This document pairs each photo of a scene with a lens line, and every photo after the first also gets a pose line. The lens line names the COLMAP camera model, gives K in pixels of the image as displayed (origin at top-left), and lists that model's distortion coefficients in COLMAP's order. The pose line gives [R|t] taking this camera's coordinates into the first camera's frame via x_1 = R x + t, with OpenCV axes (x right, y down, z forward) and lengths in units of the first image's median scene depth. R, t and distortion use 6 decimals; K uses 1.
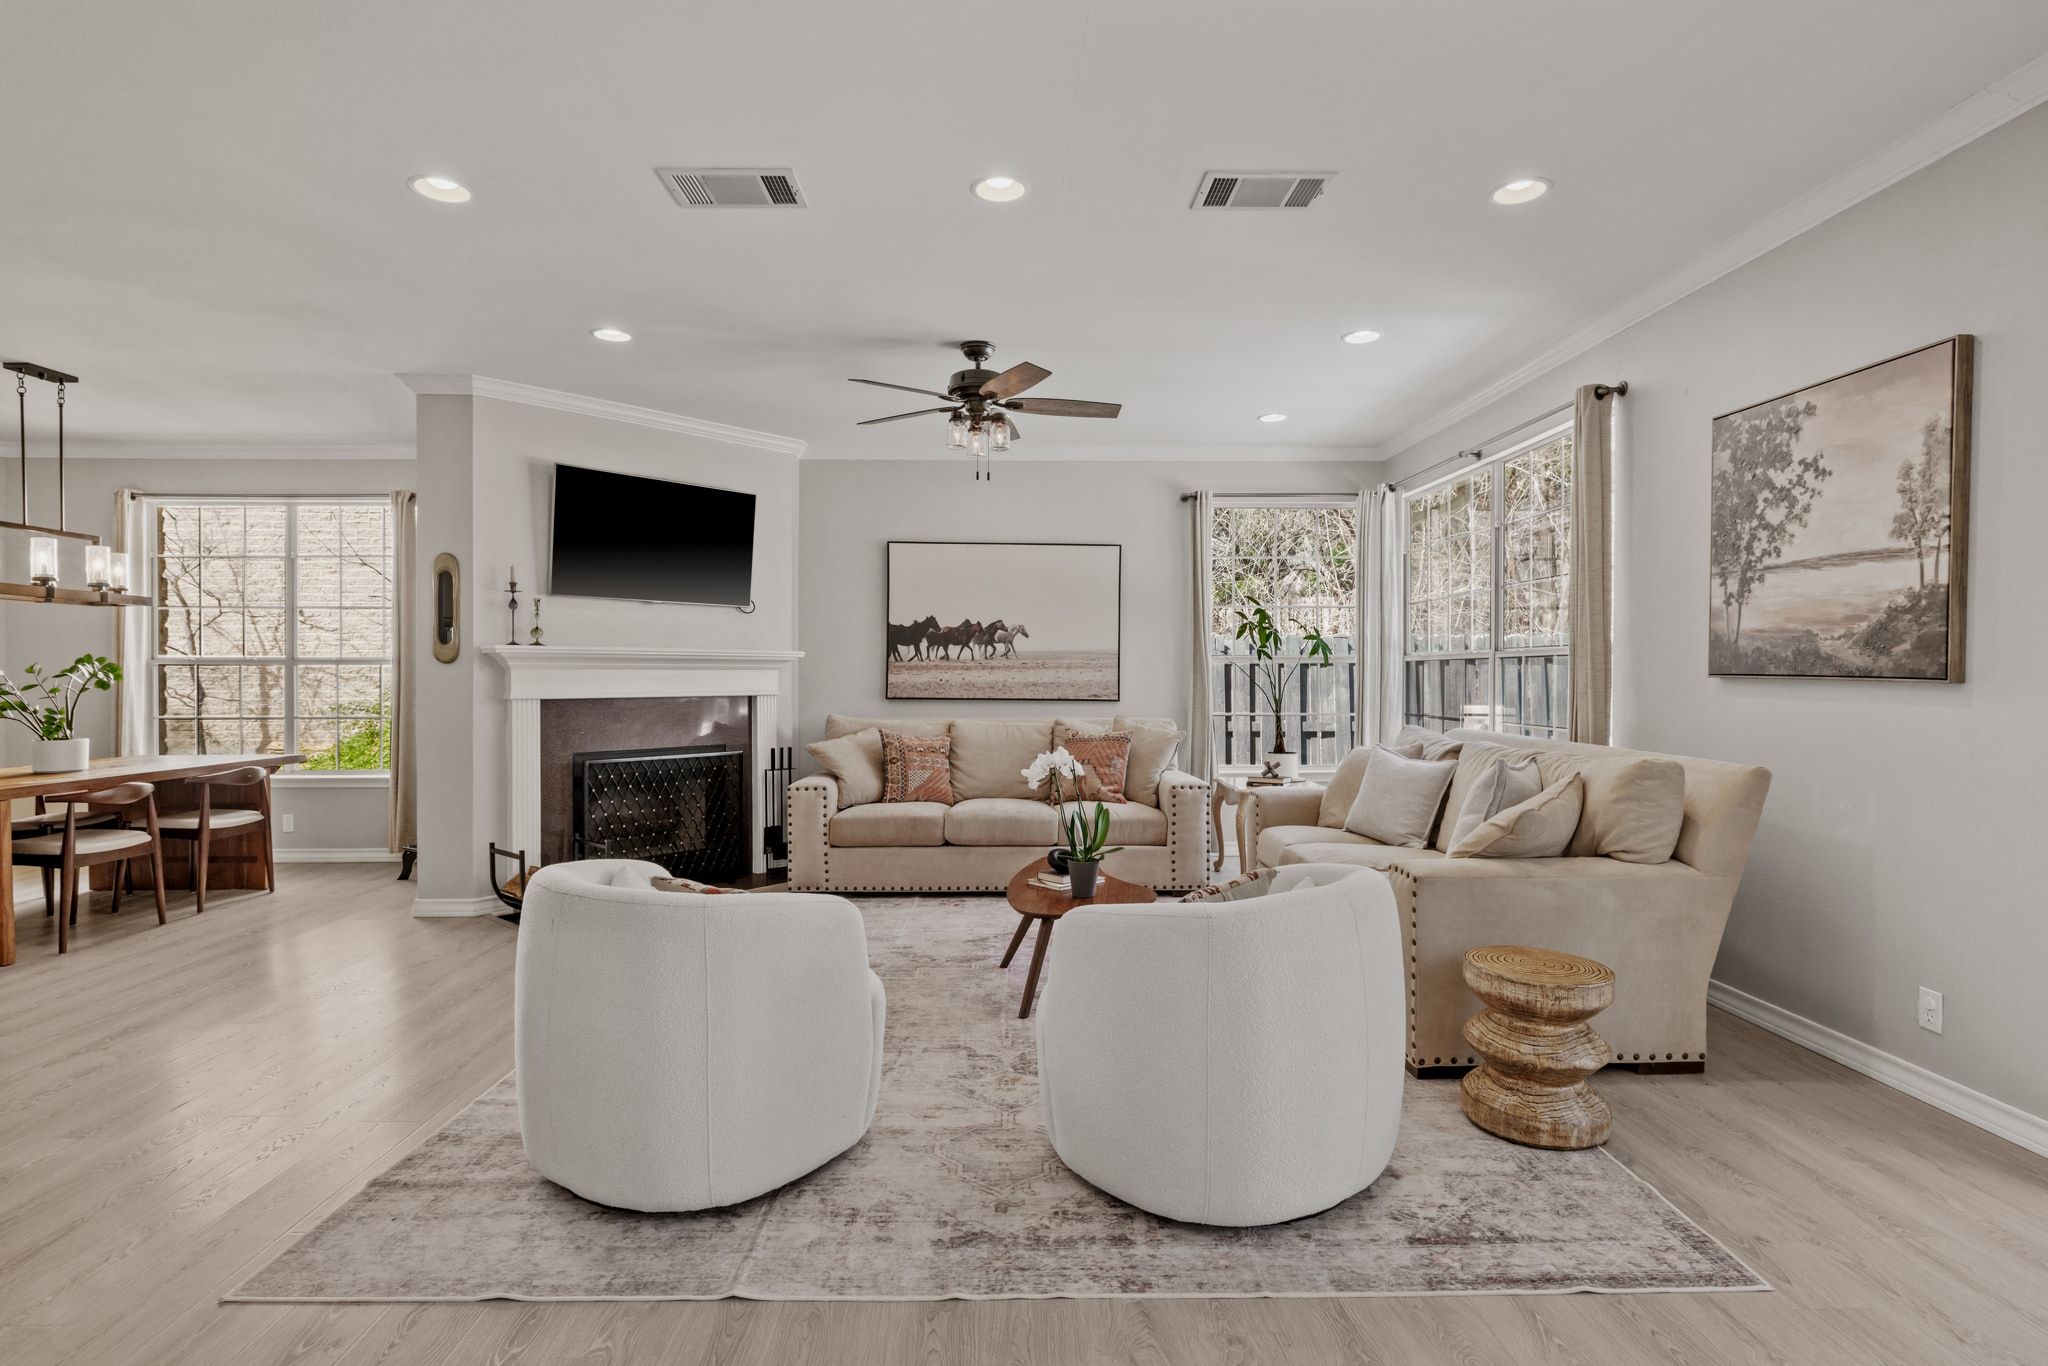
lens RADIAL K [[1006.0, 0, 1024.3], [0, 1006.0, 673.8], [0, 0, 1]] dist [0.002036, 0.000164]
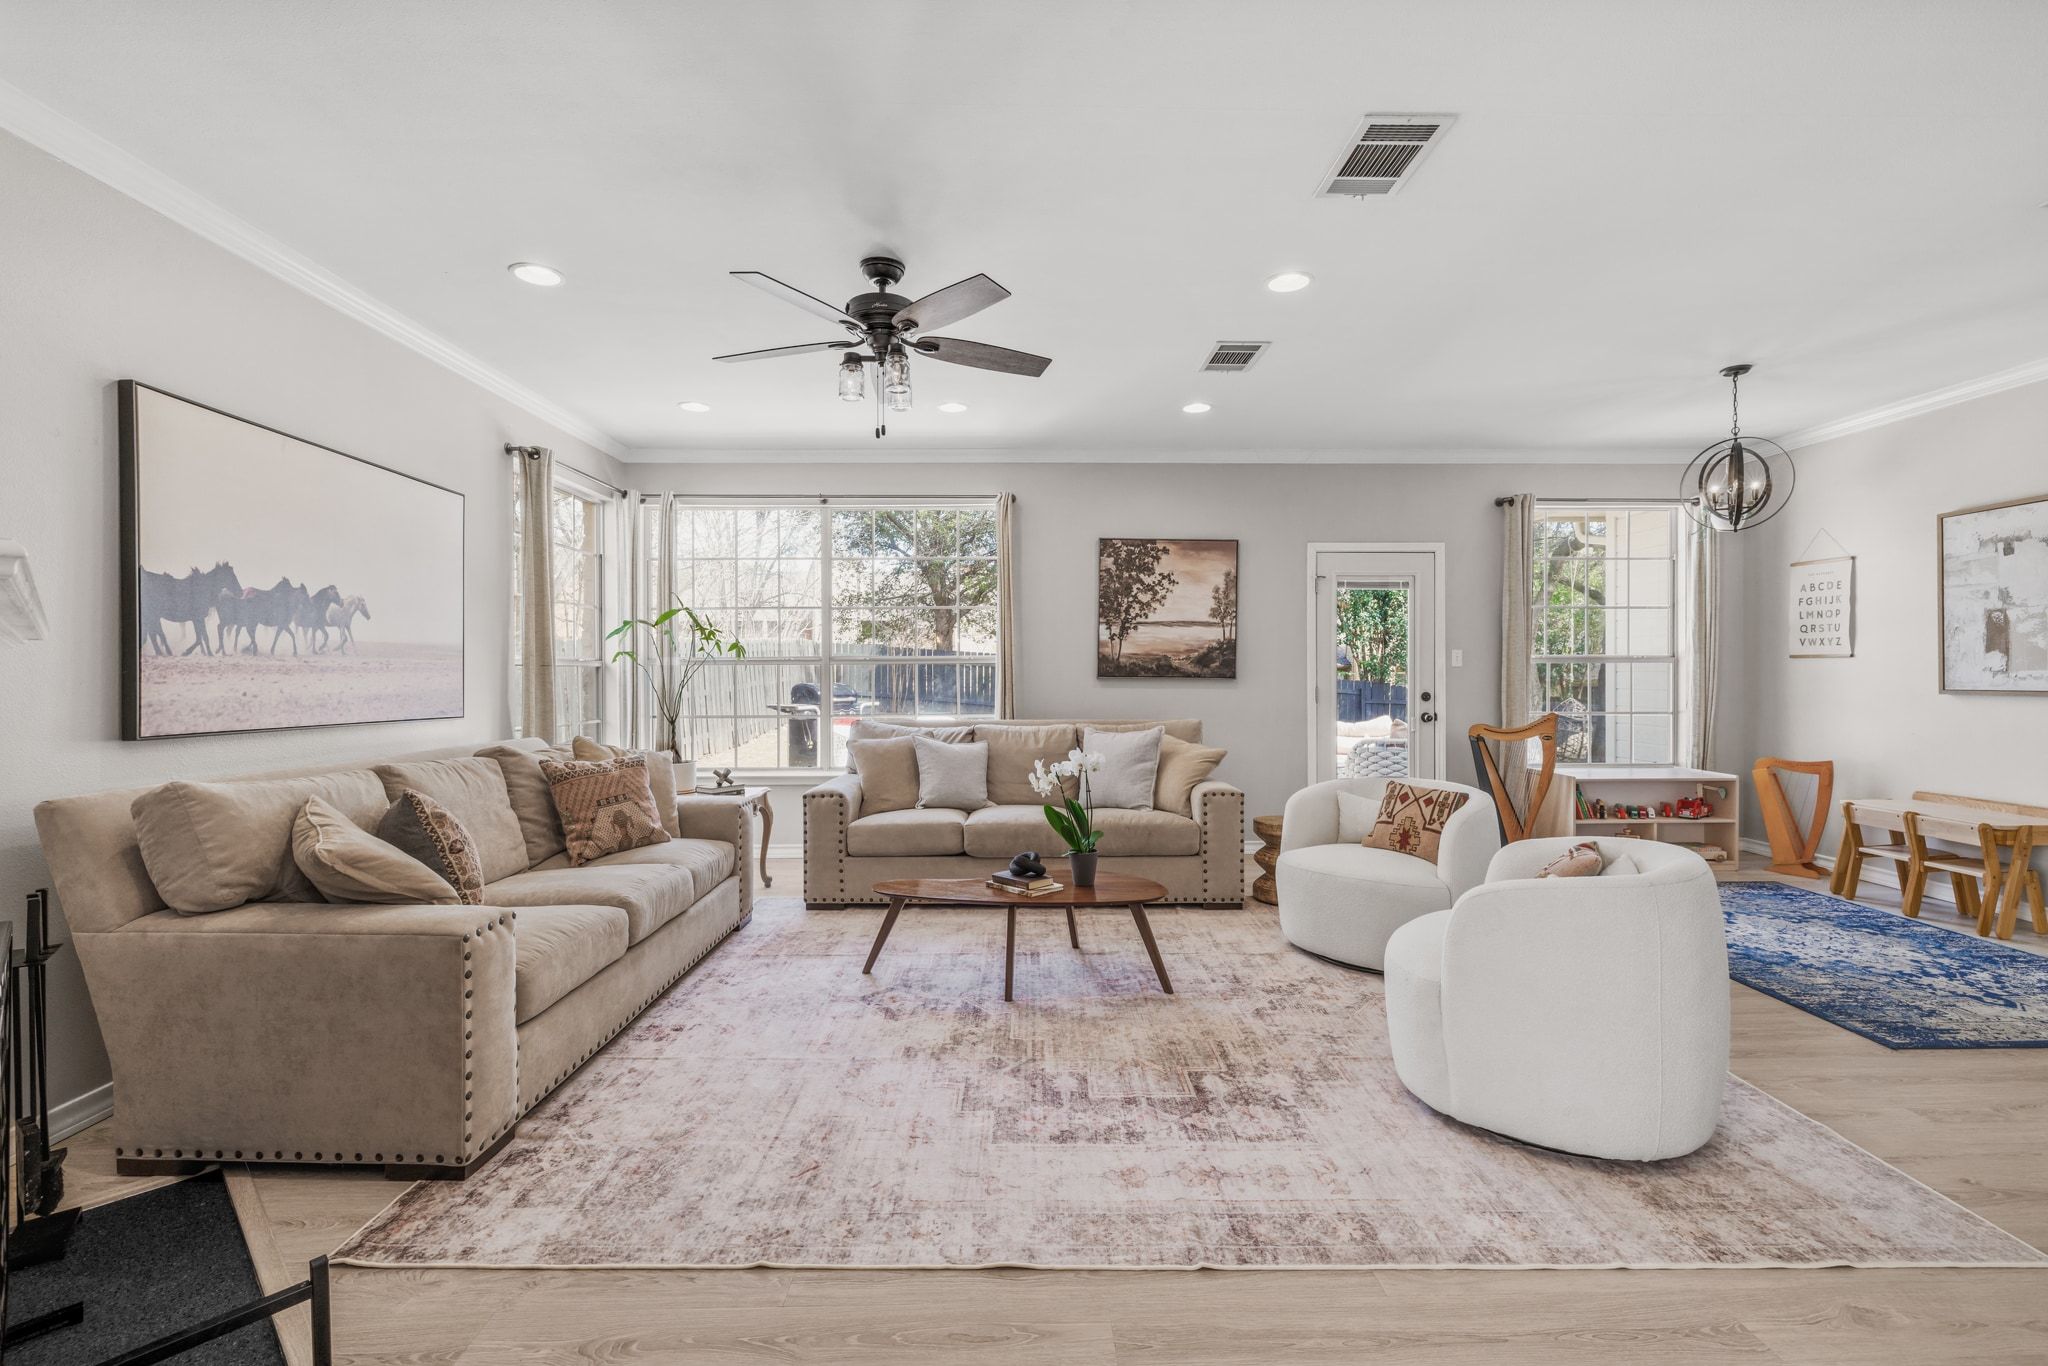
lens RADIAL K [[872.7, 0, 1020.2], [0, 872.7, 676.7], [0, 0, 1]] dist [-0.000936, -0.001302]
pose [[0.021174, -0.003940, 0.999768, -0.962274], [0.003061, 0.999988, 0.003876, -0.005441], [-0.999771, 0.002978, 0.021185, 1.154437]]
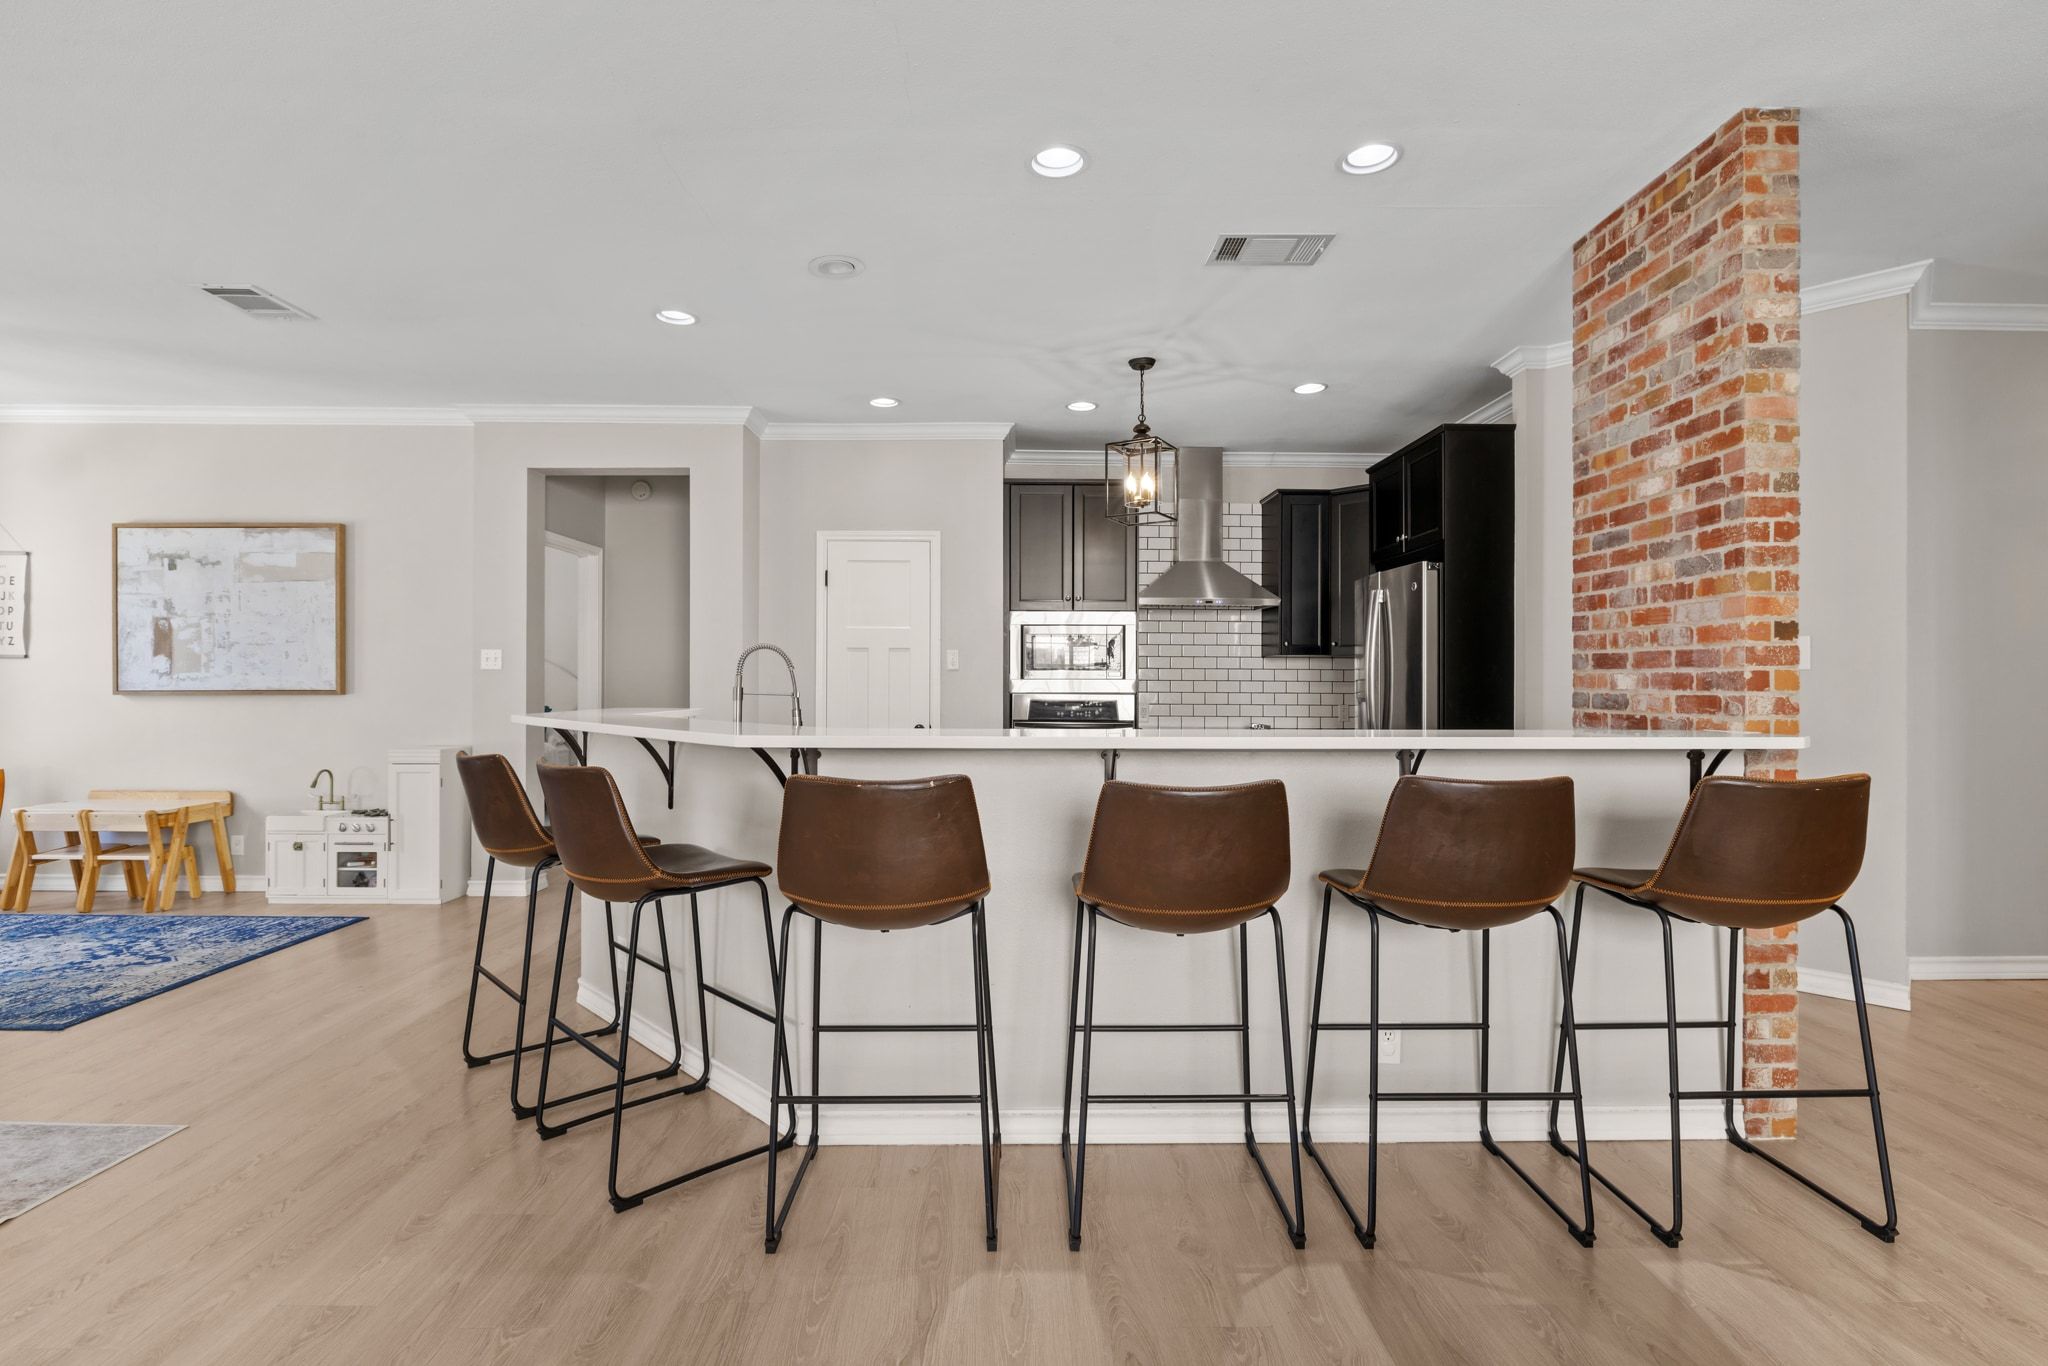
lens RADIAL K [[957.9, 0, 1018.1], [0, 957.9, 682.1], [0, 0, 1]] dist [0.002033, 0.000503]
pose [[-0.999450, -0.002005, 0.033093, -1.097295], [-0.002078, 0.999995, -0.002169, 0.009976], [-0.033088, -0.002237, -0.999450, 1.263177]]
